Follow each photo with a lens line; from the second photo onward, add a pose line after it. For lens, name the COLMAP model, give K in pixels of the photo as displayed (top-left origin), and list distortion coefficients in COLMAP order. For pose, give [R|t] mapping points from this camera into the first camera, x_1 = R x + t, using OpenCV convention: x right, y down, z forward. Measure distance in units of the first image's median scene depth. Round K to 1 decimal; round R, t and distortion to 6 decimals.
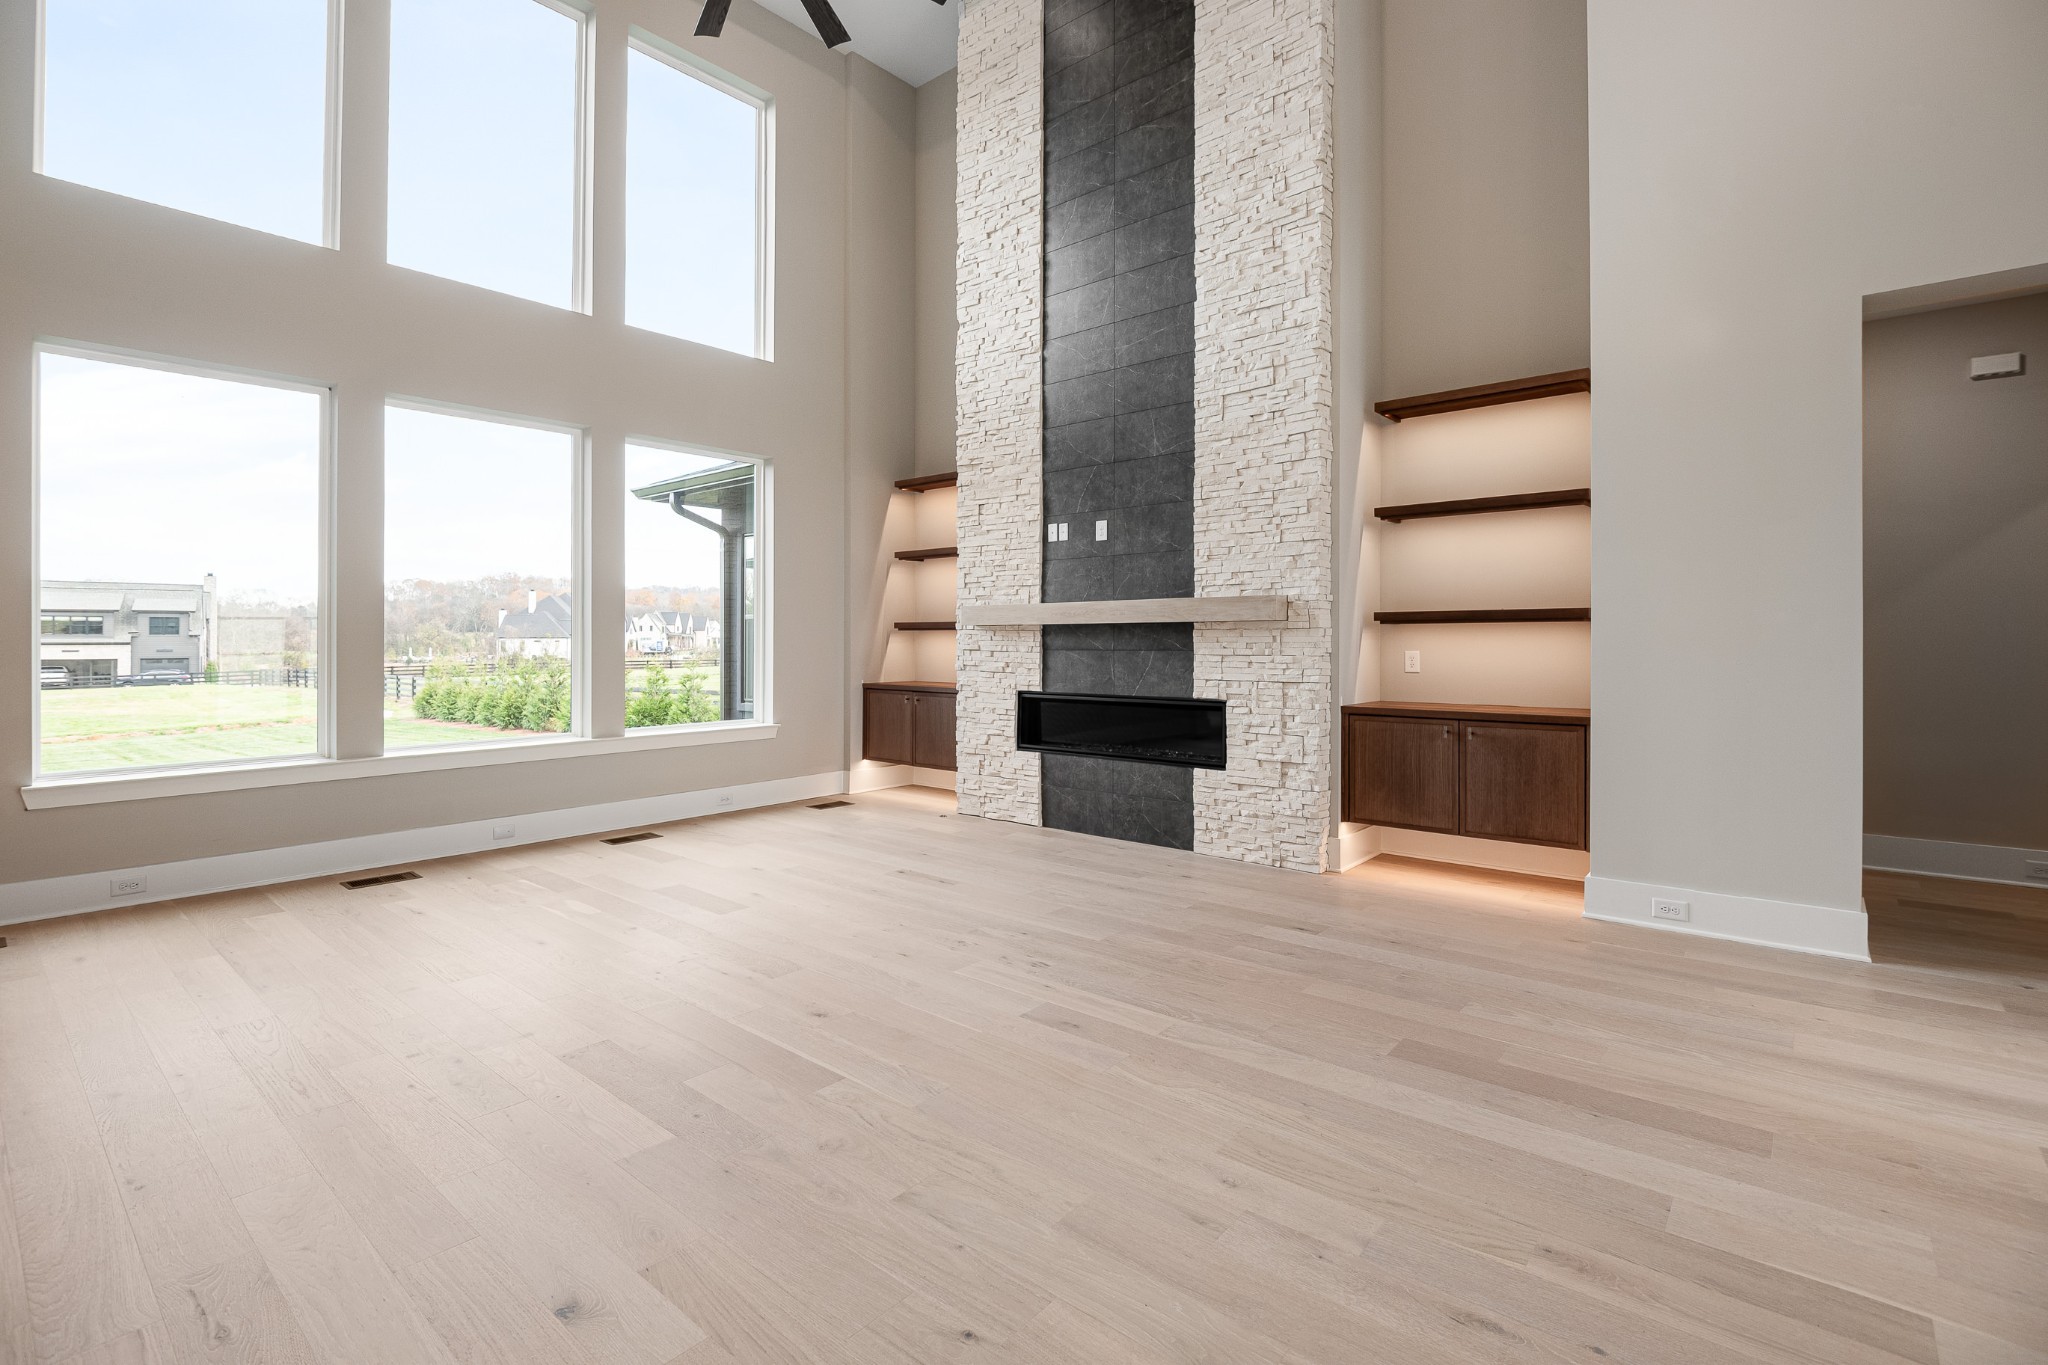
lens RADIAL K [[988.9, 0, 993.8], [0, 988.9, 650.8], [0, 0, 1]] dist [-0.012637, -0.000967]
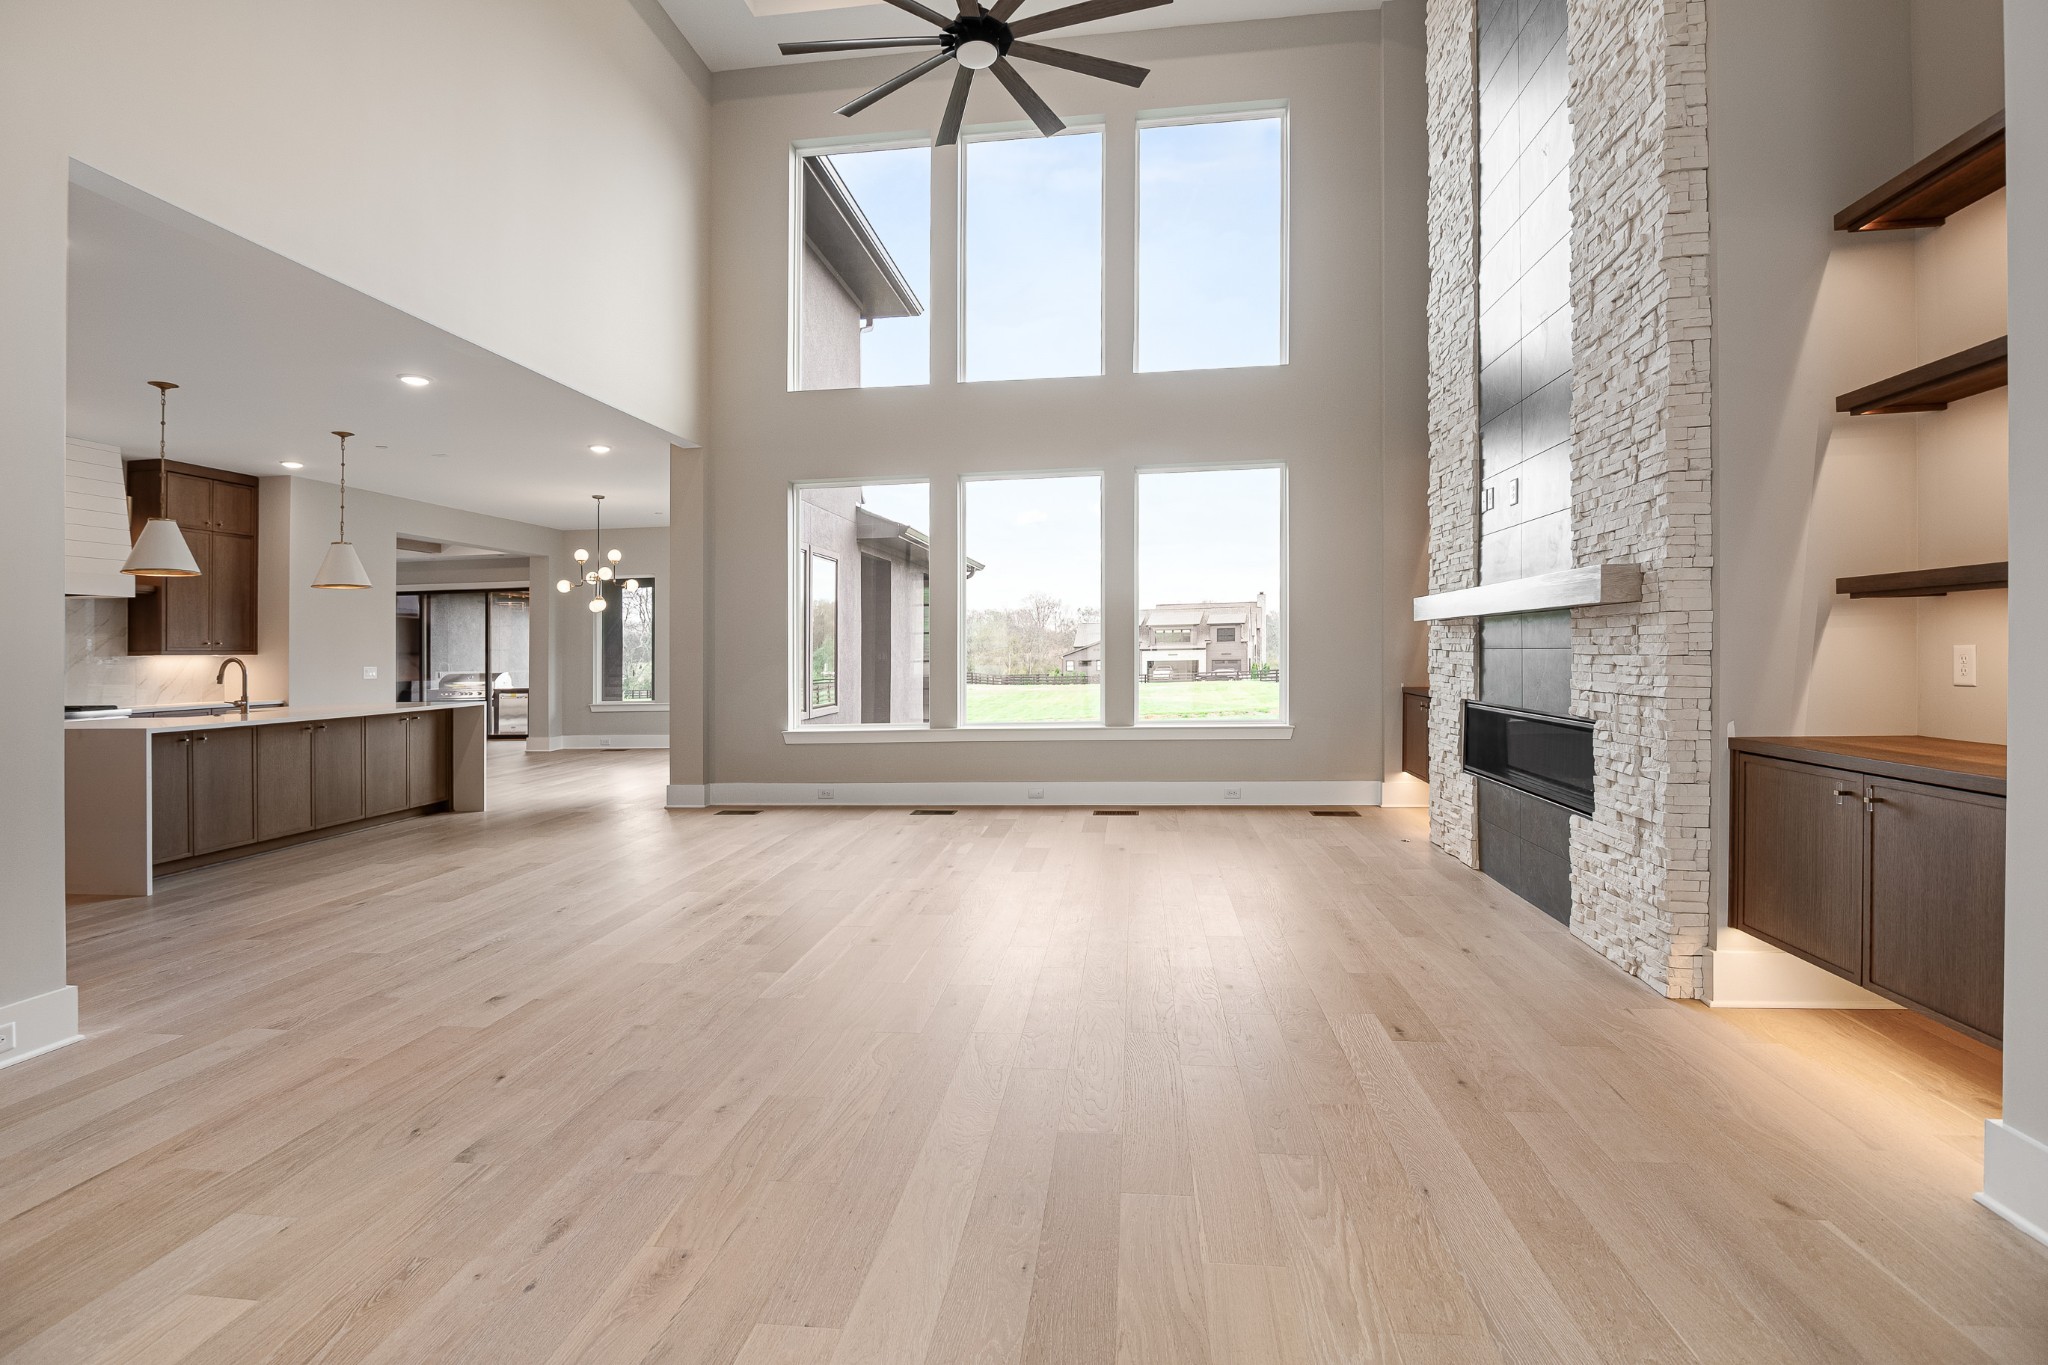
lens RADIAL K [[988.9, 0, 993.8], [0, 988.9, 650.8], [0, 0, 1]] dist [-0.012637, -0.000967]
pose [[0.529757, -0.007285, -0.848118, 0.620448], [0.005675, 0.999971, -0.005044, 0.002697], [0.848130, -0.002141, 0.529783, 0.290365]]
